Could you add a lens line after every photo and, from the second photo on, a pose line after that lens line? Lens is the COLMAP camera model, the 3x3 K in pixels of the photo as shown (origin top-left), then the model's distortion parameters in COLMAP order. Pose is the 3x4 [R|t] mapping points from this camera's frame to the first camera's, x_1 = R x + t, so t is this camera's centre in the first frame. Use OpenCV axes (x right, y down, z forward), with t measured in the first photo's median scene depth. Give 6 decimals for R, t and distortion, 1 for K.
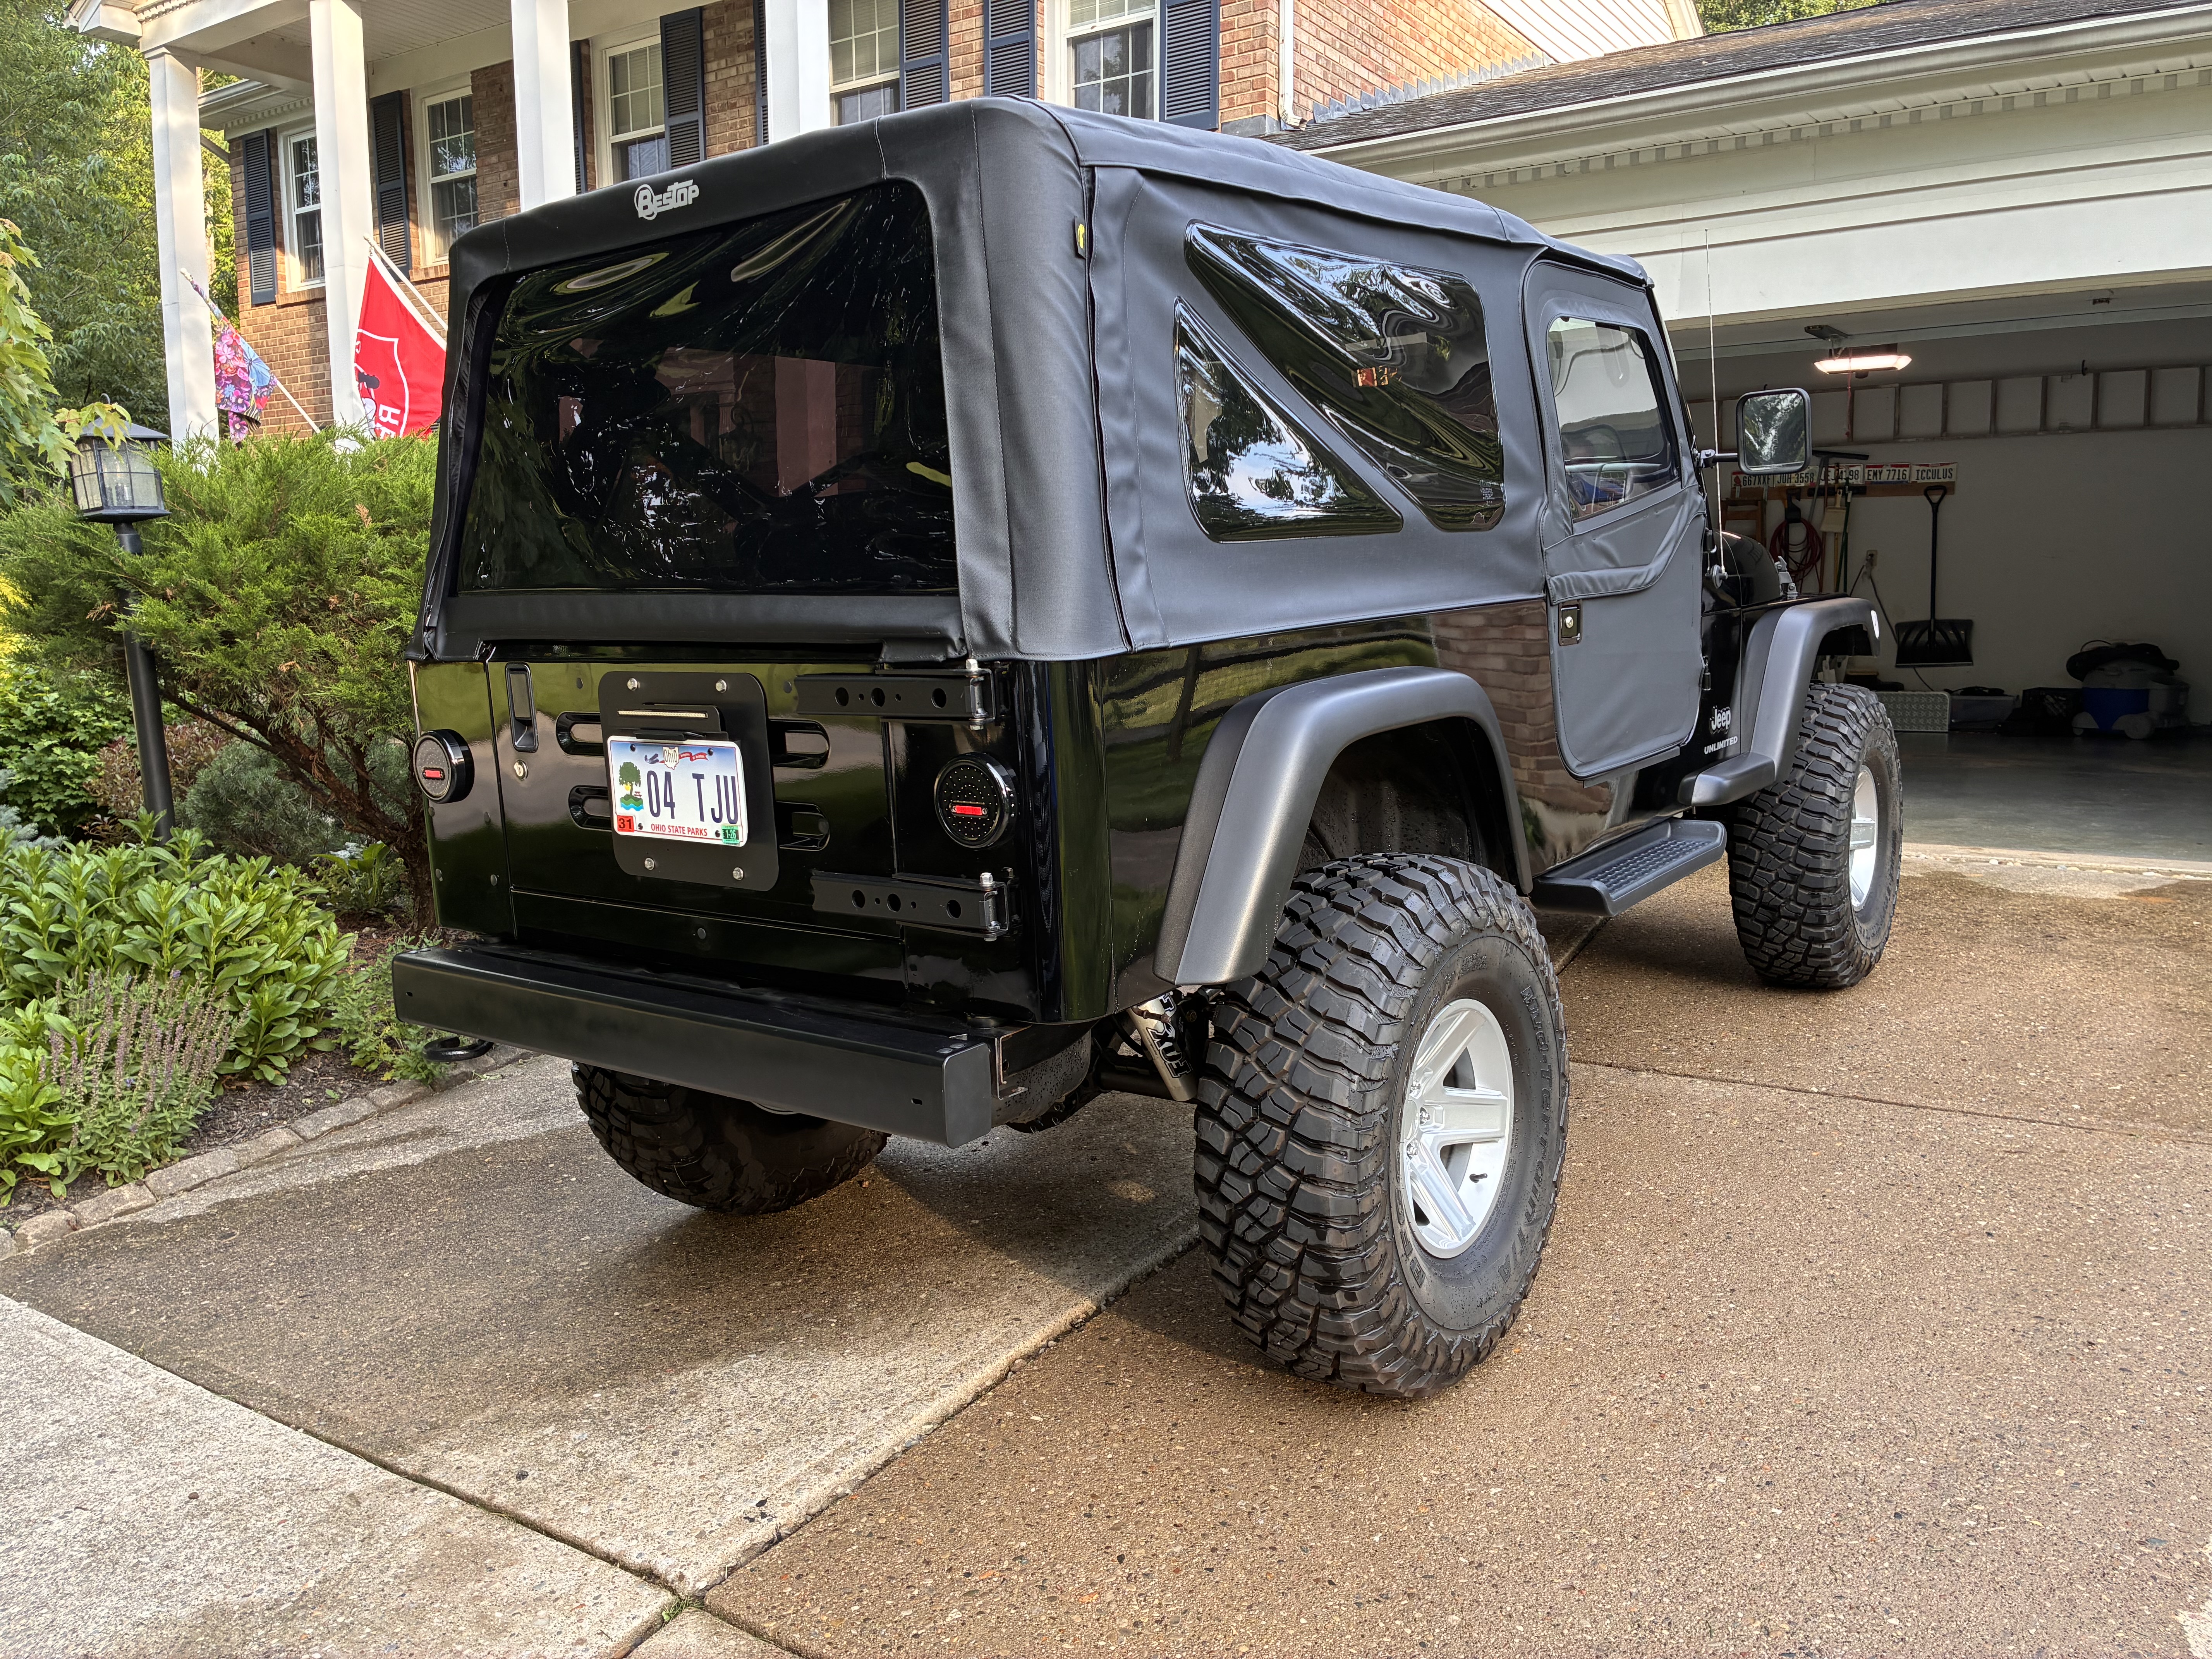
lens RADIAL K [[1649.4, 0, 1119.8], [0, 1649.4, 807.7], [0, 0, 1]] dist [0.036930, 0.002207]
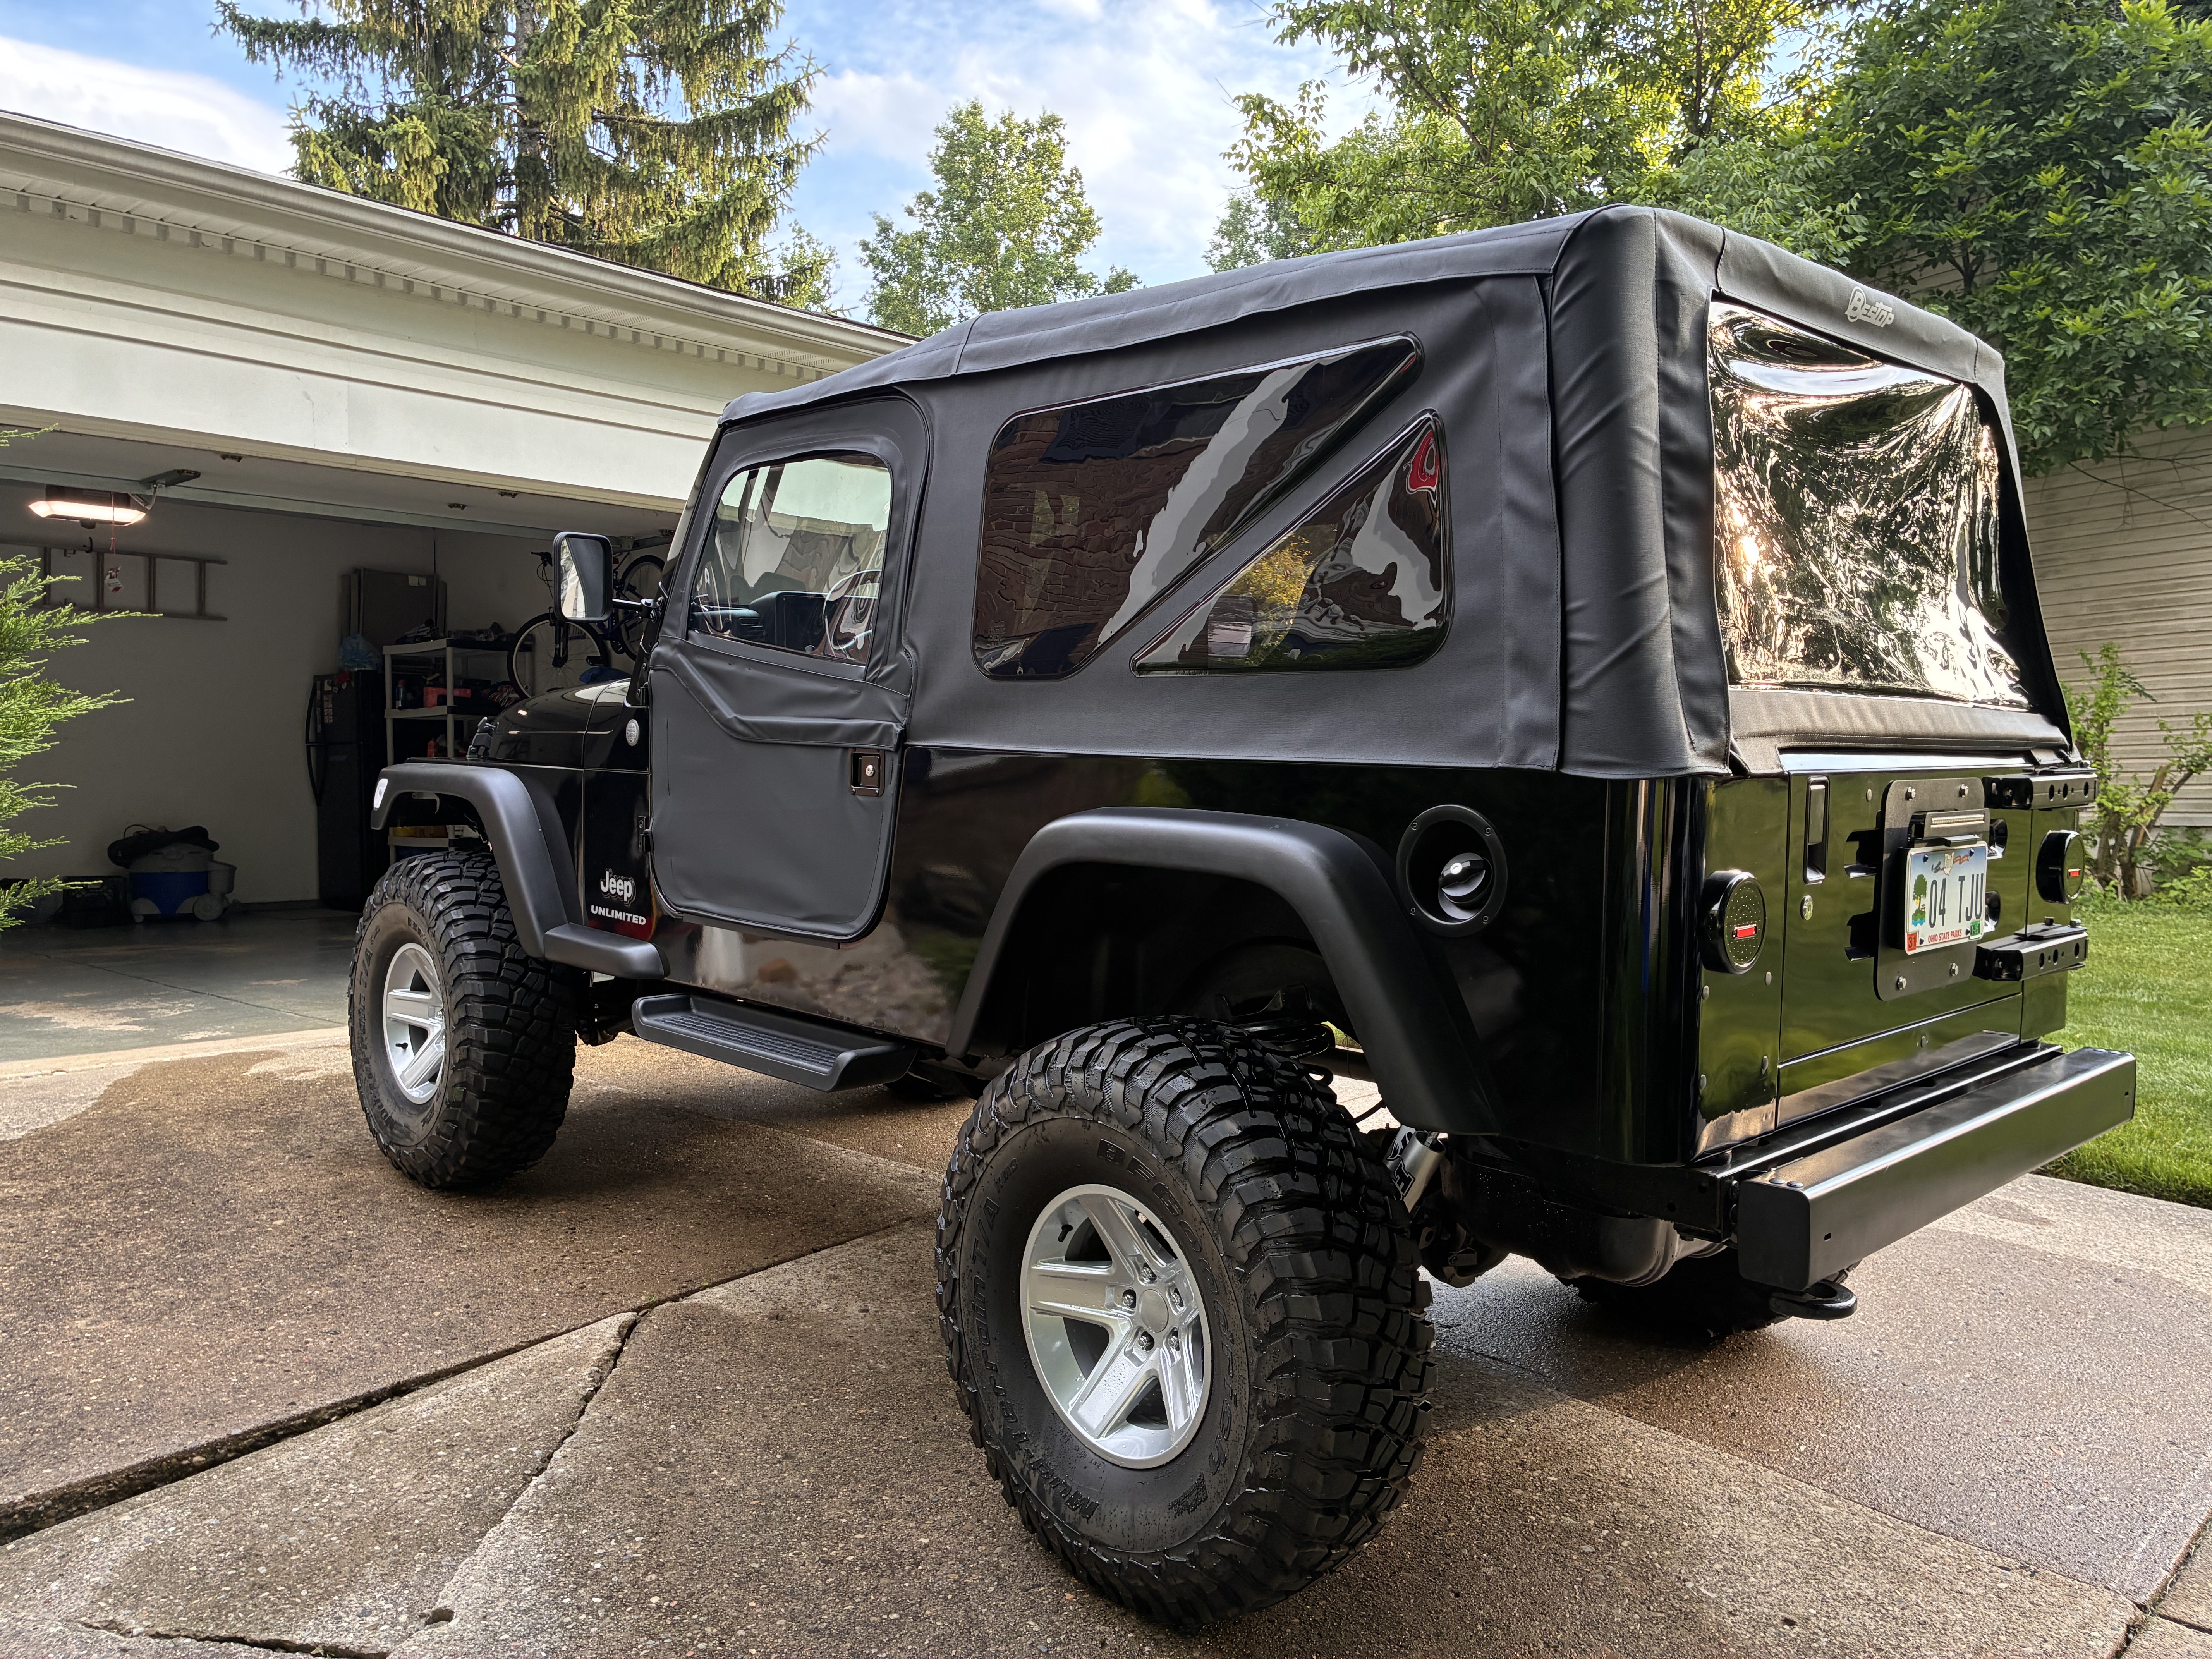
lens RADIAL K [[1649.4, 0, 1119.8], [0, 1649.4, 807.7], [0, 0, 1]] dist [0.036930, 0.002207]
pose [[0.161803, -0.007166, 0.986797, -1.320852], [0.126725, 0.991845, -0.013576, -0.111554], [-0.978652, 0.127249, 0.161392, 1.298677]]
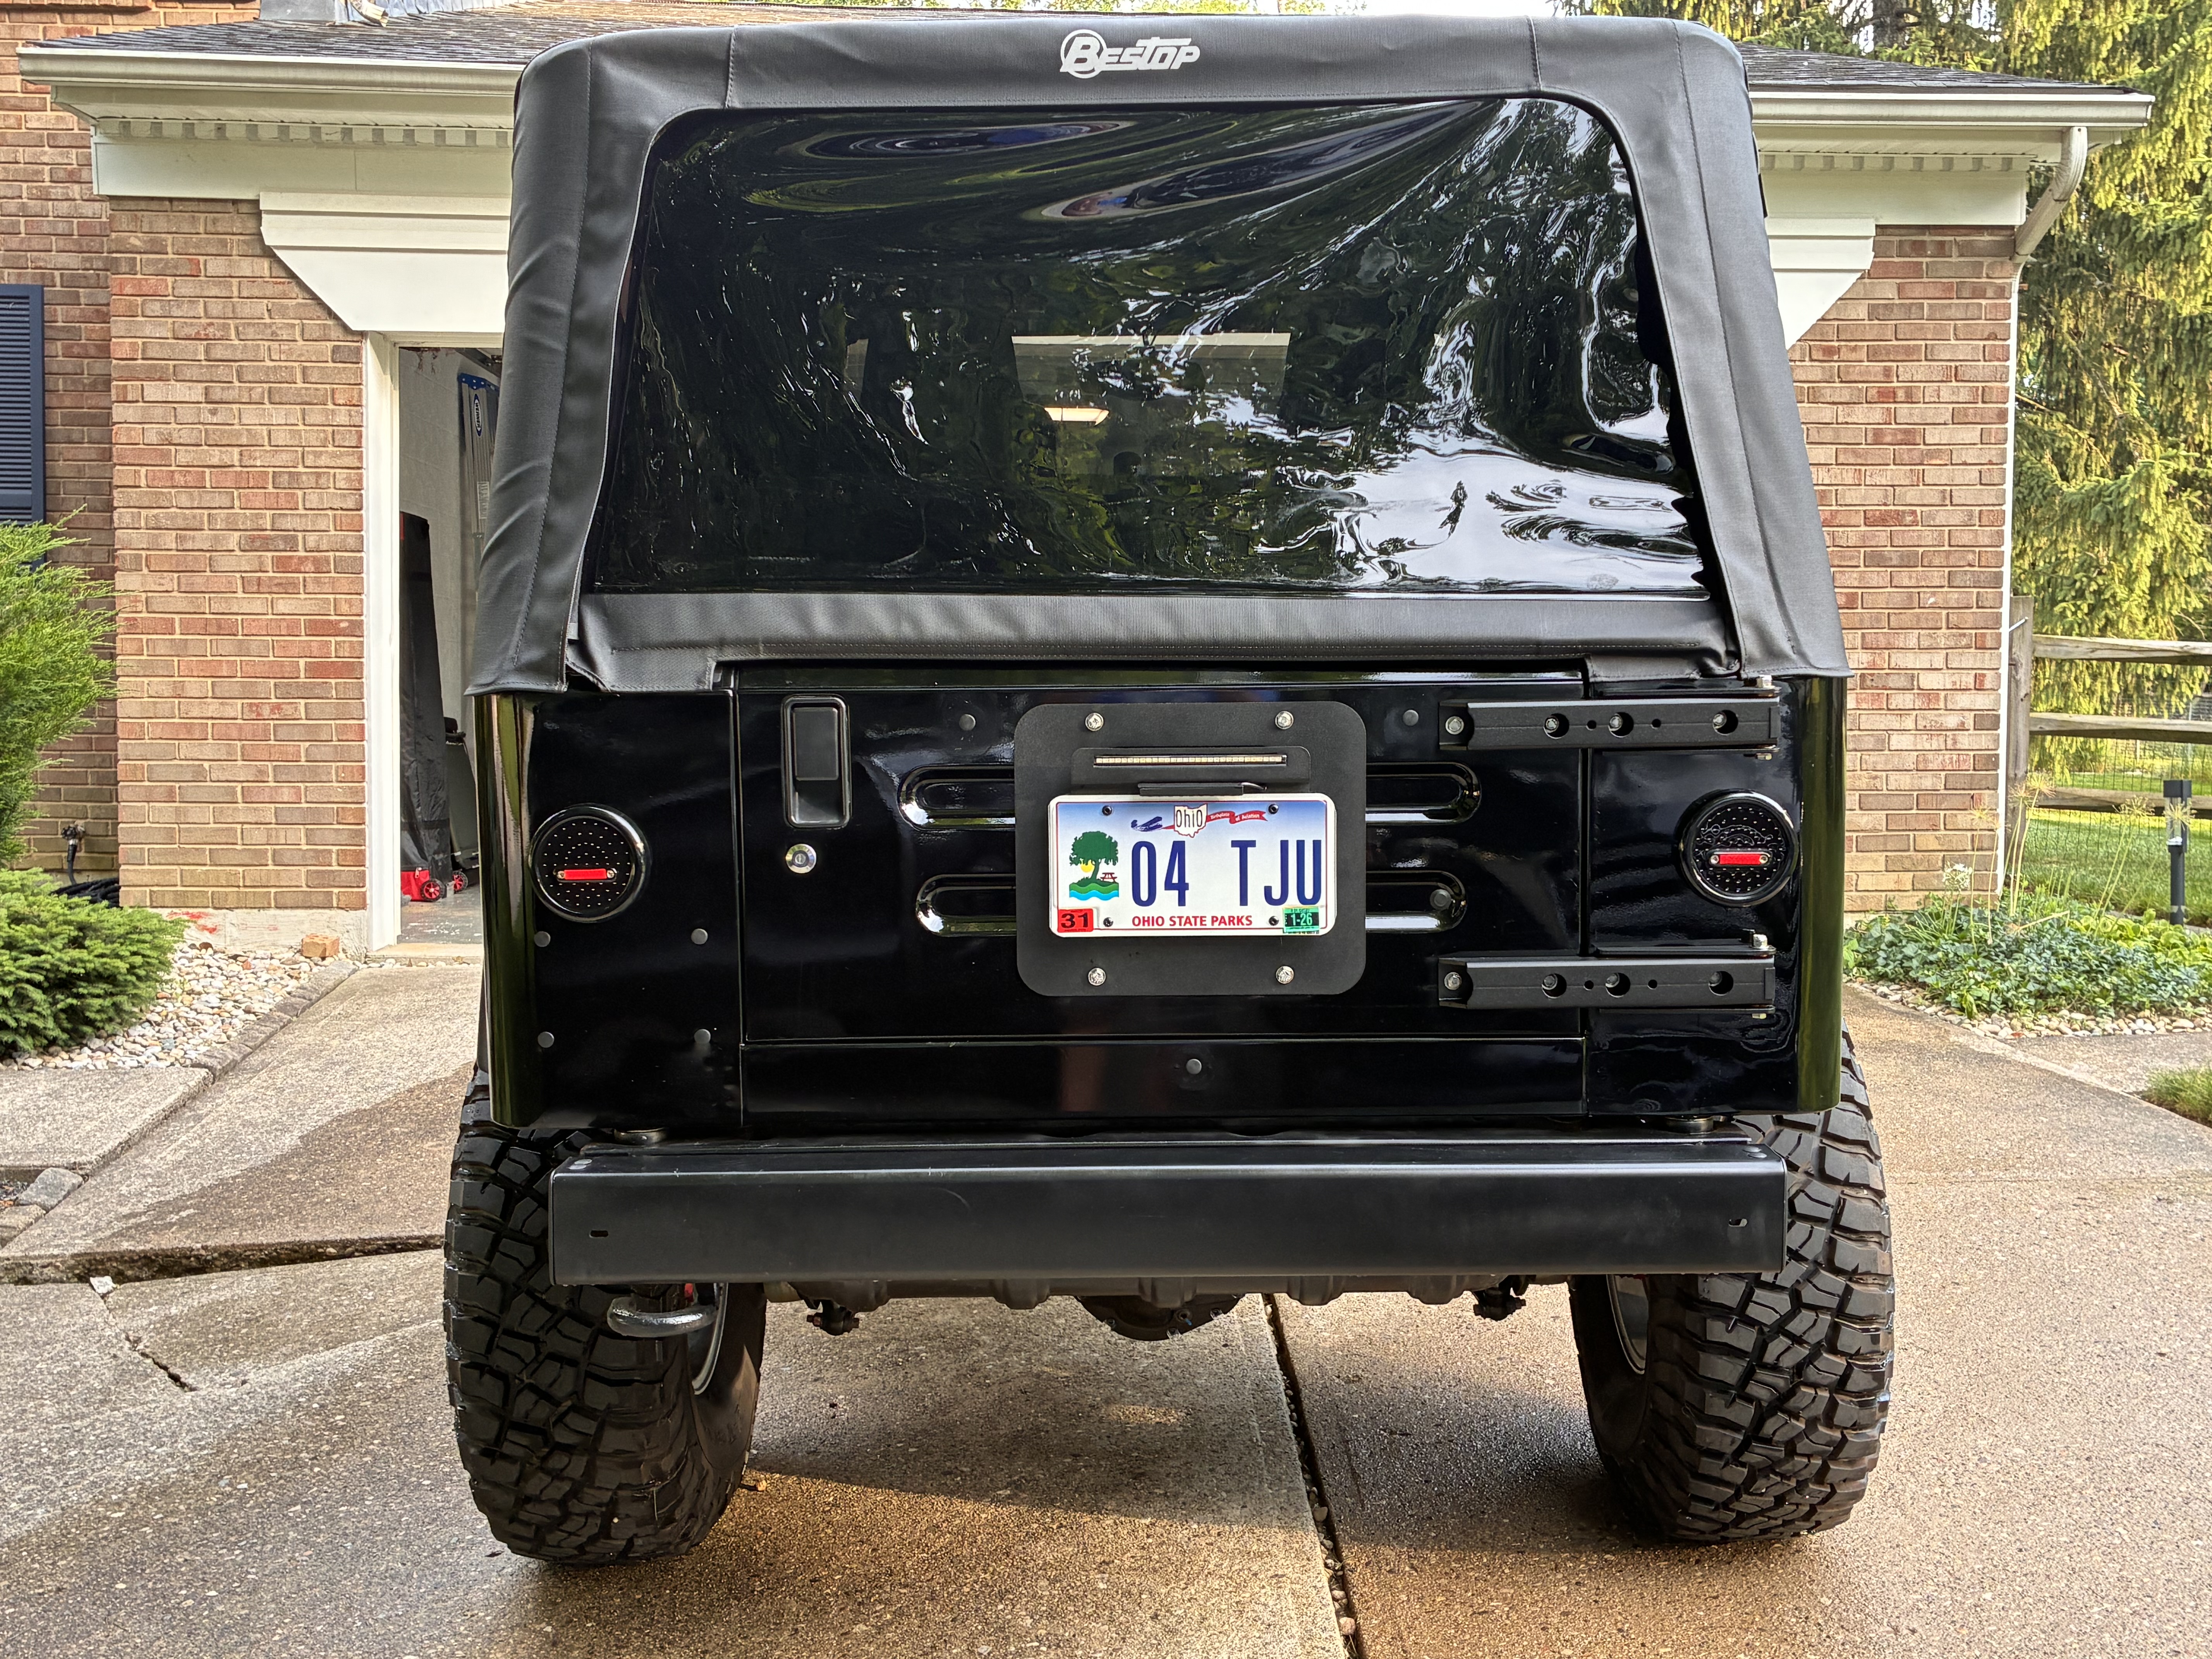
lens RADIAL K [[2220.2, 0, 1106.0], [0, 2220.2, 829.5], [0, 0, 1]] dist [0.076289, 0.004010]
pose [[0.807183, -0.022468, 0.589873, -0.854969], [0.061293, 0.997064, -0.045895, 0.015439], [-0.587110, 0.073201, 0.806191, 0.237233]]
